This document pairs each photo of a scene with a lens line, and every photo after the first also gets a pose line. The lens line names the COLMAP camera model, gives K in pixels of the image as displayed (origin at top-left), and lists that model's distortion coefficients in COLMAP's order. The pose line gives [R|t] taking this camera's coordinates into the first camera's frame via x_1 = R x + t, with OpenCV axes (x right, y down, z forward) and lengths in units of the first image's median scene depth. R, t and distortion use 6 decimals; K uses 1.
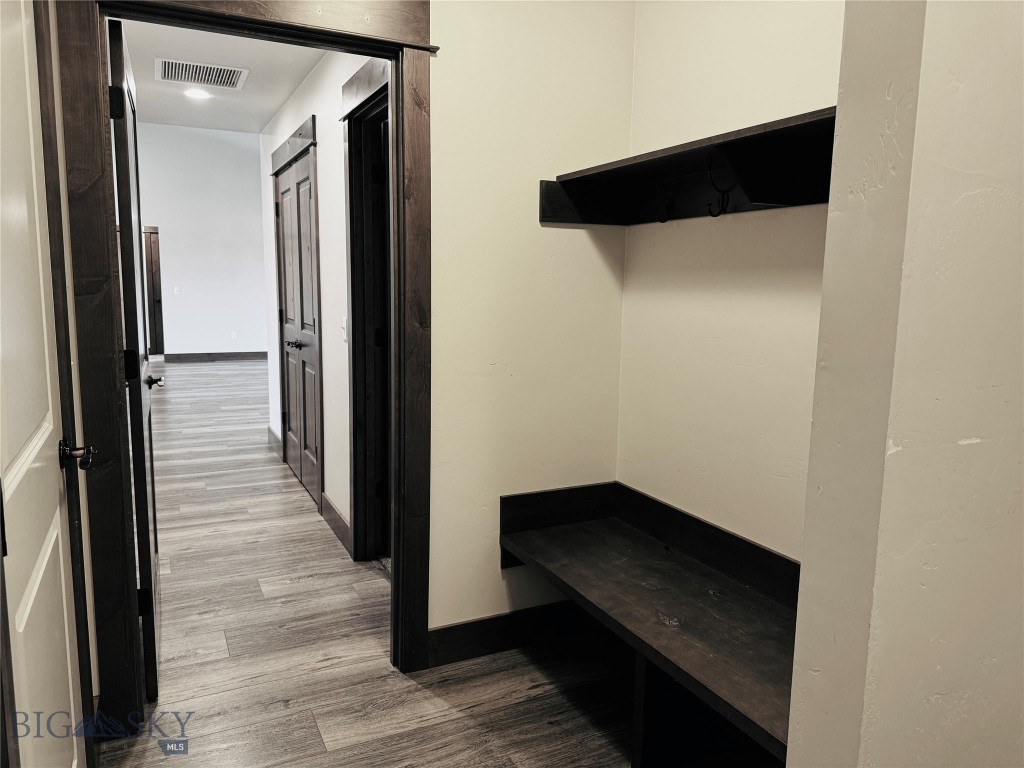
lens RADIAL K [[721.1, 0, 512.4], [0, 721.1, 388.8], [0, 0, 1]] dist [0.082785, -0.122137]
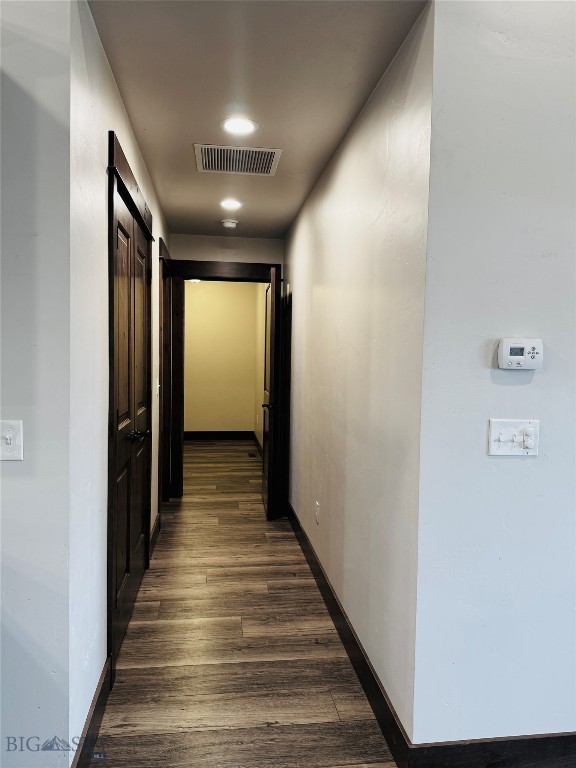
lens RADIAL K [[540.8, 0, 288.0], [0, 540.8, 384.0], [0, 0, 1]] dist [0.082785, -0.122137]
pose [[-0.944997, -0.061554, 0.321236, -0.749103], [0.007835, 0.977590, 0.210371, -0.278672], [-0.326986, 0.201316, -0.923337, 1.726158]]
